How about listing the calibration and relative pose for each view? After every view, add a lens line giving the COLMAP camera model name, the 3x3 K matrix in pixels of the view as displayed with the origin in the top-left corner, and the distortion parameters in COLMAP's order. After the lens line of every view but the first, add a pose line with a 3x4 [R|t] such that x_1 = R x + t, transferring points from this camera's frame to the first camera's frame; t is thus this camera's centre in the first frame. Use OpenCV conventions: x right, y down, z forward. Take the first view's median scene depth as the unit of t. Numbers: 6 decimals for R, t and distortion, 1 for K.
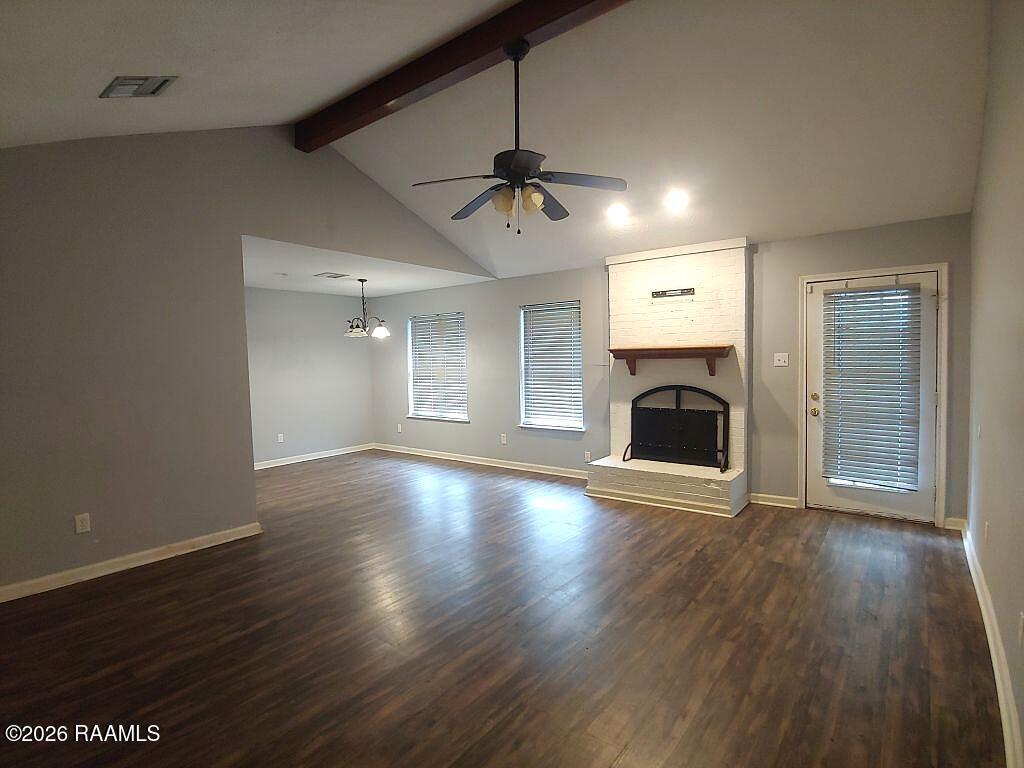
lens RADIAL K [[520.0, 0, 510.8], [0, 520.0, 385.4], [0, 0, 1]] dist [-0.017597, -0.000781]
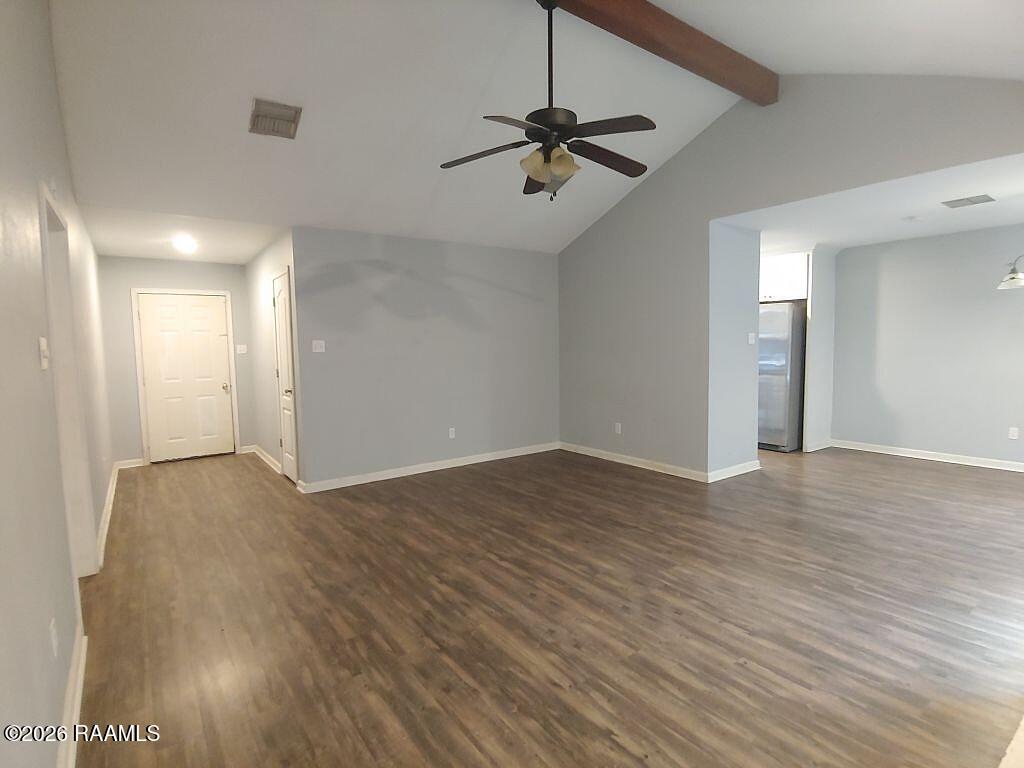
lens RADIAL K [[520.0, 0, 506.2], [0, 520.0, 382.9], [0, 0, 1]] dist [-0.017597, -0.000781]
pose [[-0.289526, 0.099543, -0.951980, 0.607137], [-0.020519, 0.993704, 0.110147, -0.042471], [0.956950, 0.051424, -0.285661, 0.765987]]
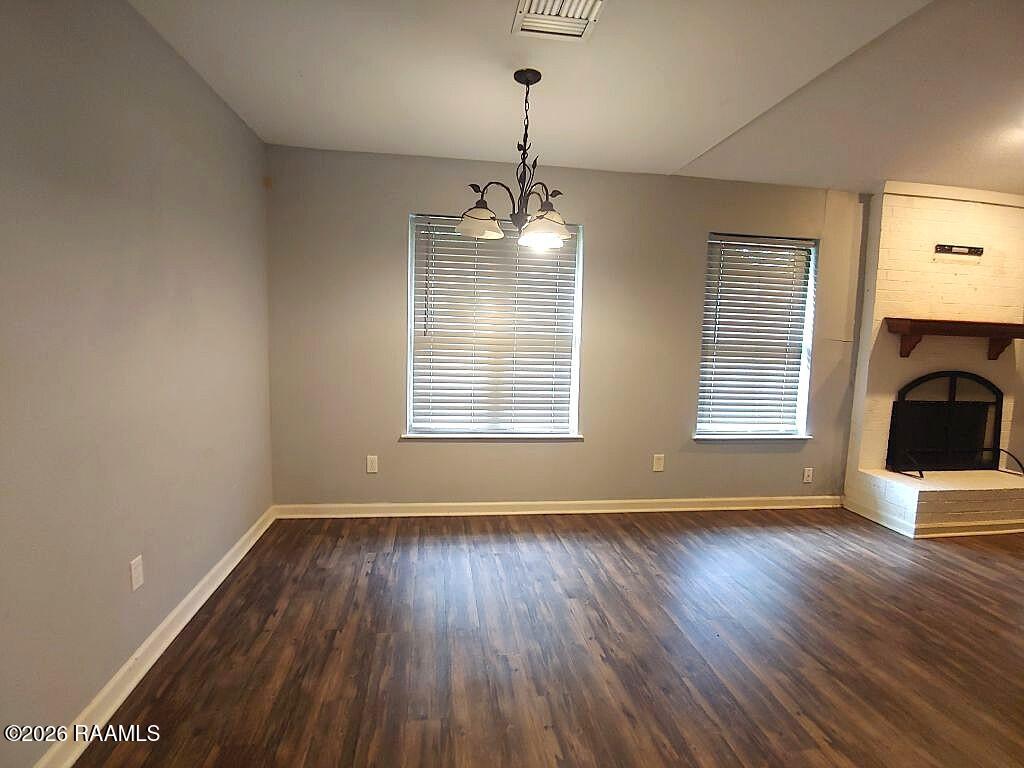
lens RADIAL K [[520.0, 0, 516.5], [0, 520.0, 380.6], [0, 0, 1]] dist [-0.017597, -0.000781]
pose [[0.690910, -0.030292, 0.722305, -0.718236], [-0.010219, 0.998613, 0.051654, -0.019863], [-0.722868, -0.043070, 0.689642, 0.986088]]
